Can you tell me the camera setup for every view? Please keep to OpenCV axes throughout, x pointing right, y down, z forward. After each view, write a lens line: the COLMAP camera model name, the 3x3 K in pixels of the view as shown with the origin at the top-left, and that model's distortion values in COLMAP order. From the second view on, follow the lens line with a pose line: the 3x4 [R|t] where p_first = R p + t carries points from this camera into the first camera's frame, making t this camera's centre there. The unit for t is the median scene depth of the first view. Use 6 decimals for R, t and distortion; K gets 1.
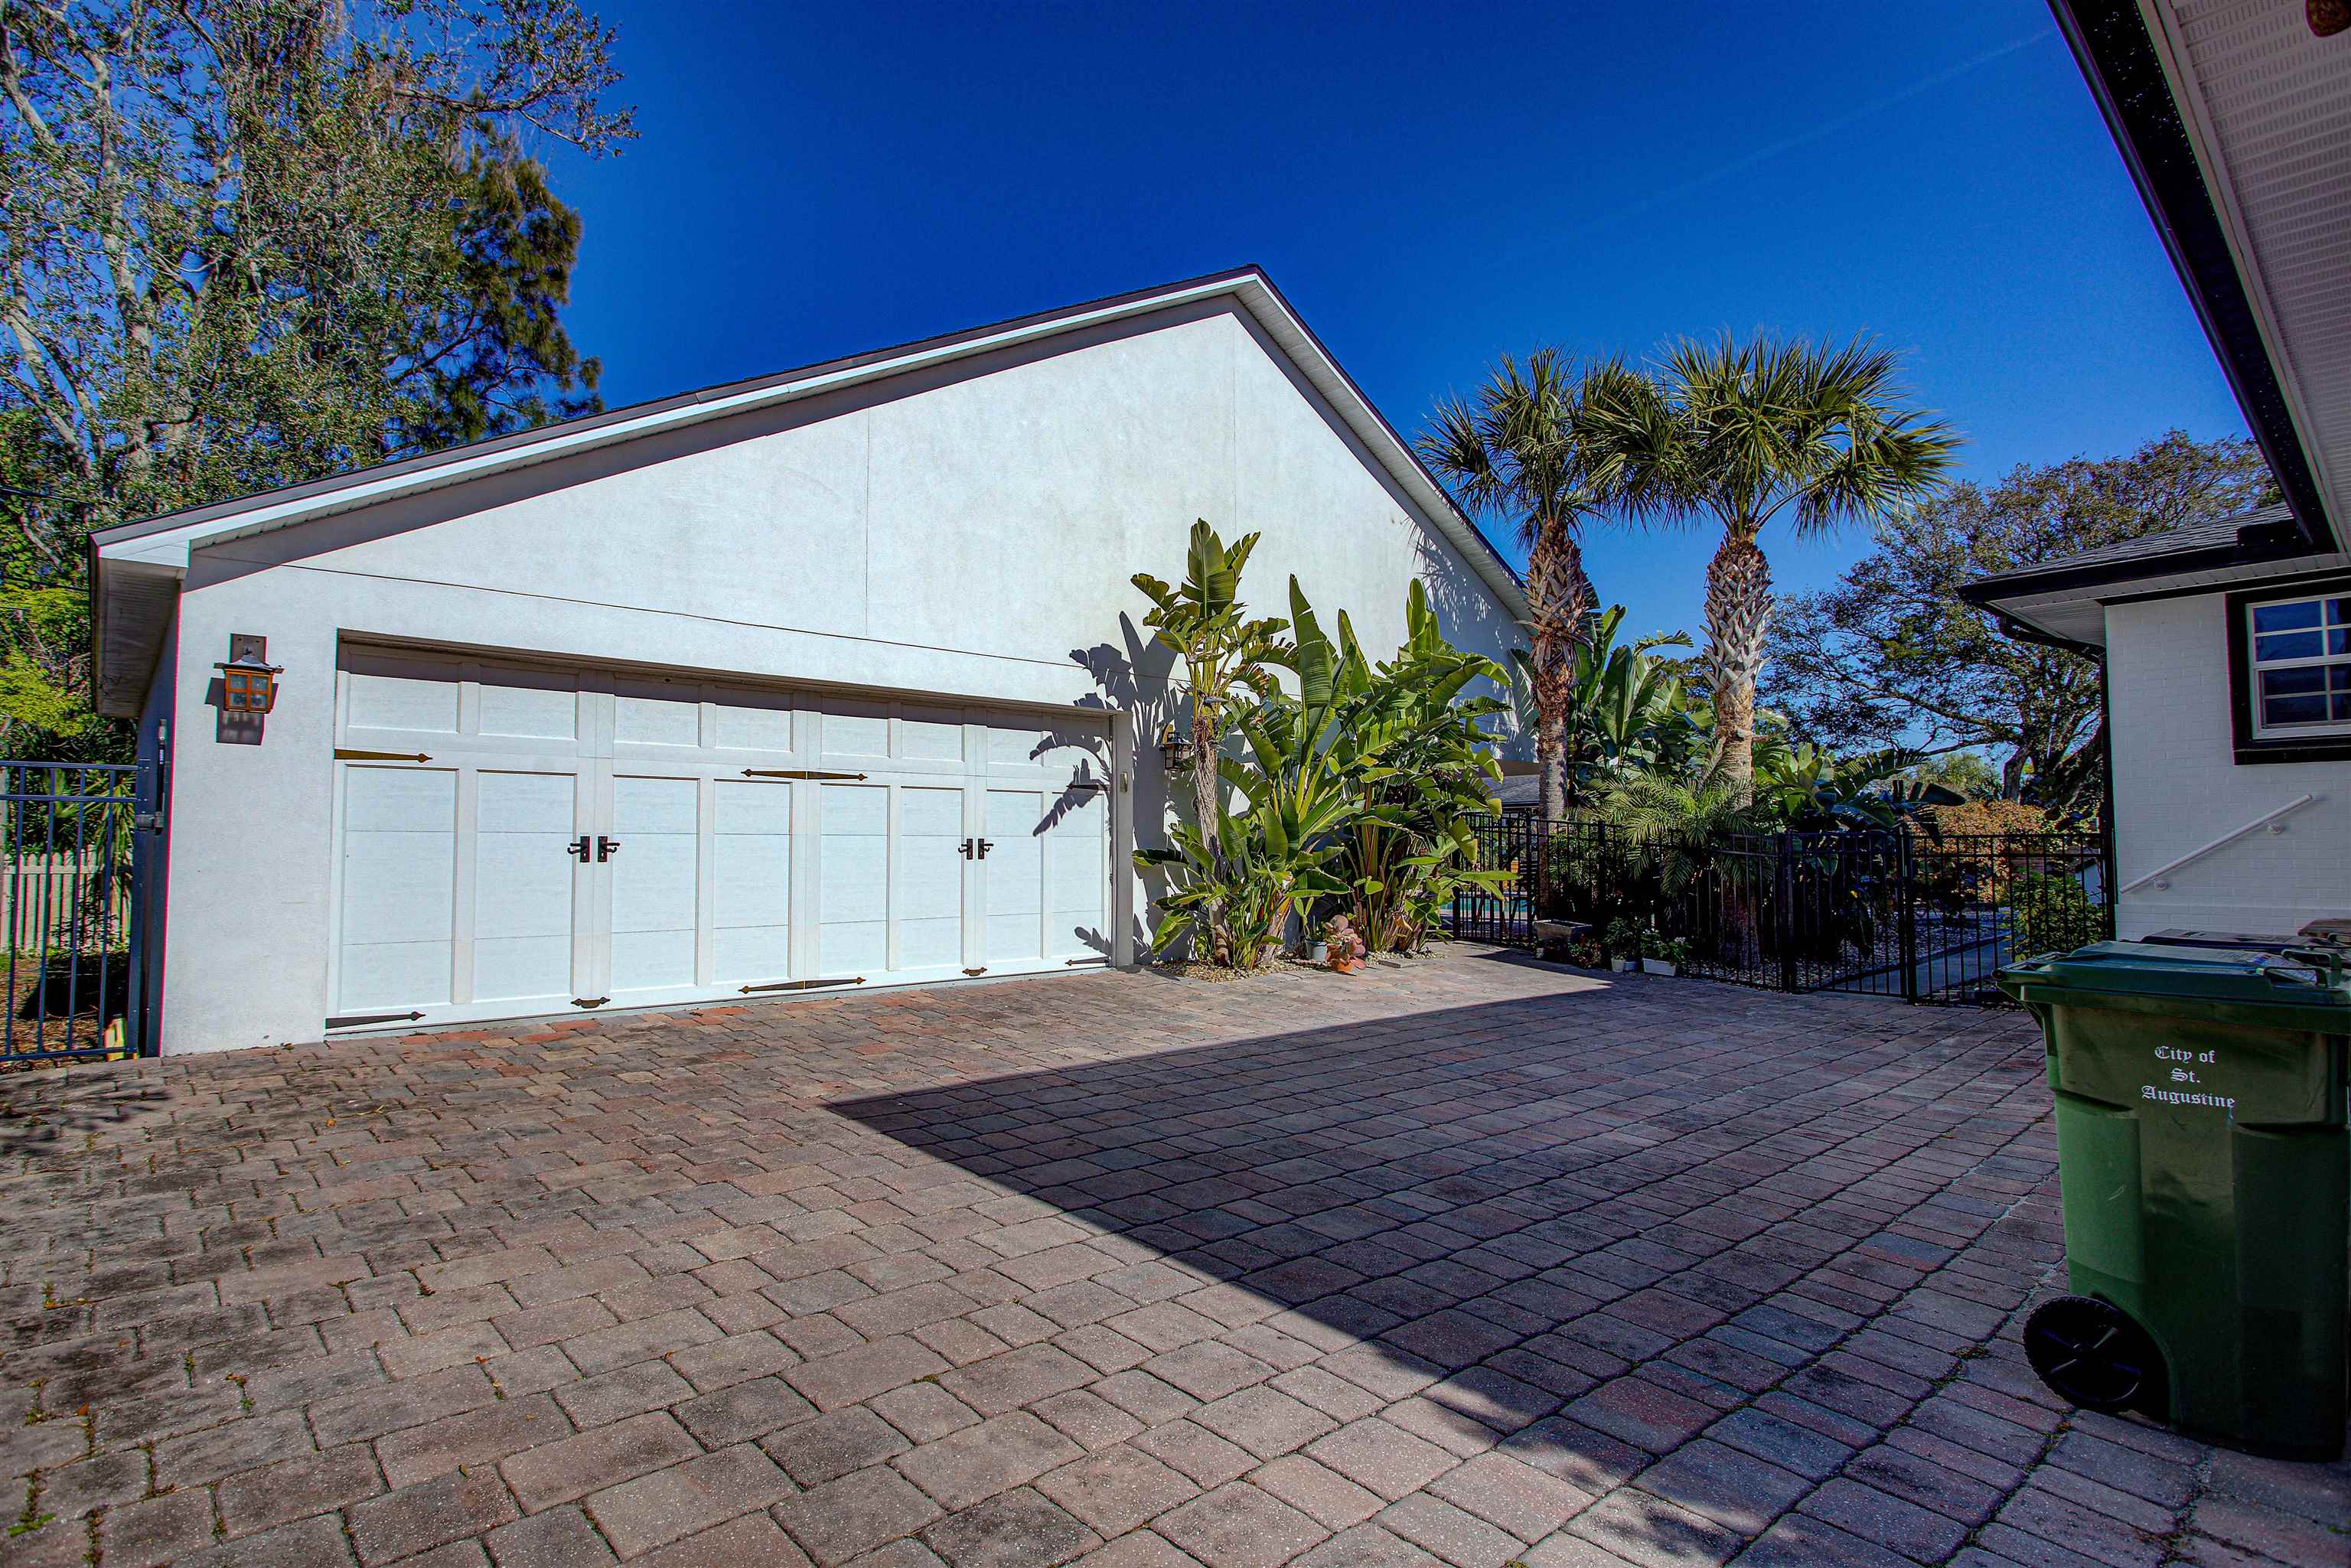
lens RADIAL K [[1180.5, 0, 1185.5], [0, 1180.5, 786.0], [0, 0, 1]] dist [-0.013713, 0.003007]
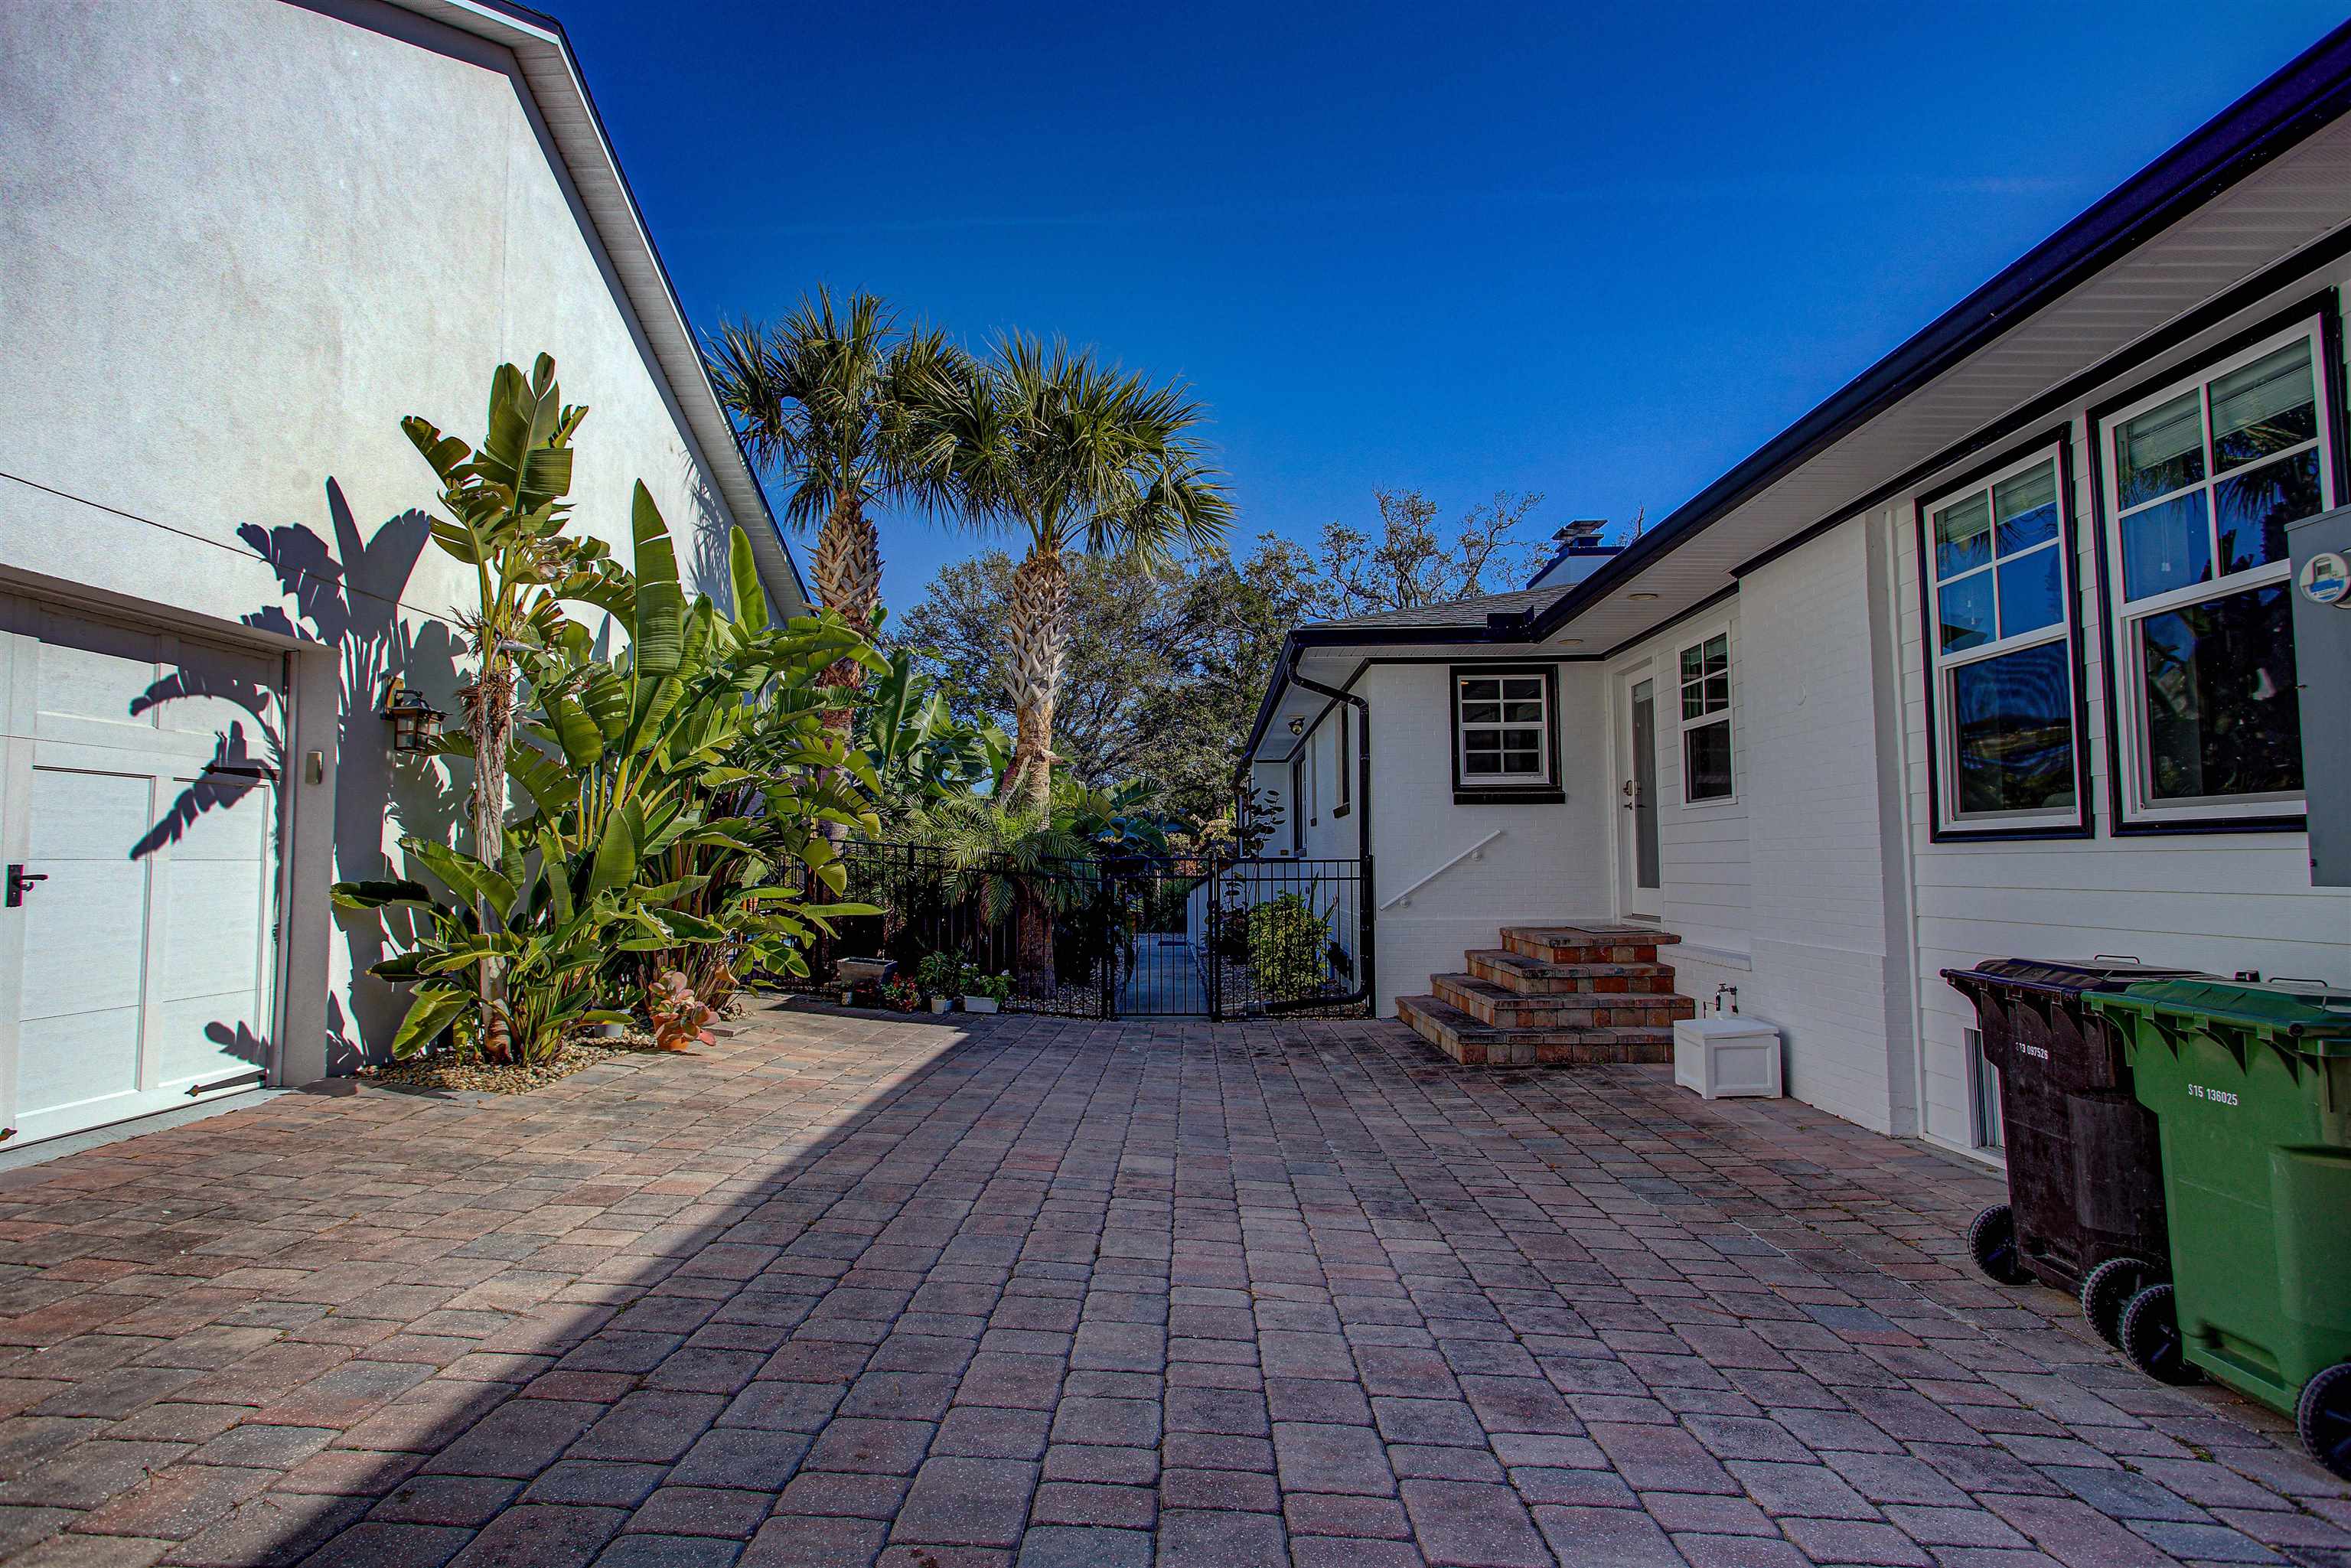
lens RADIAL K [[1180.5, 0, 1168.4], [0, 1180.5, 790.0], [0, 0, 1]] dist [-0.013713, 0.003007]
pose [[0.701250, 0.043693, 0.711575, -0.169917], [-0.035133, 0.999025, -0.026720, 0.008891], [-0.712049, -0.006263, 0.702101, 0.291750]]
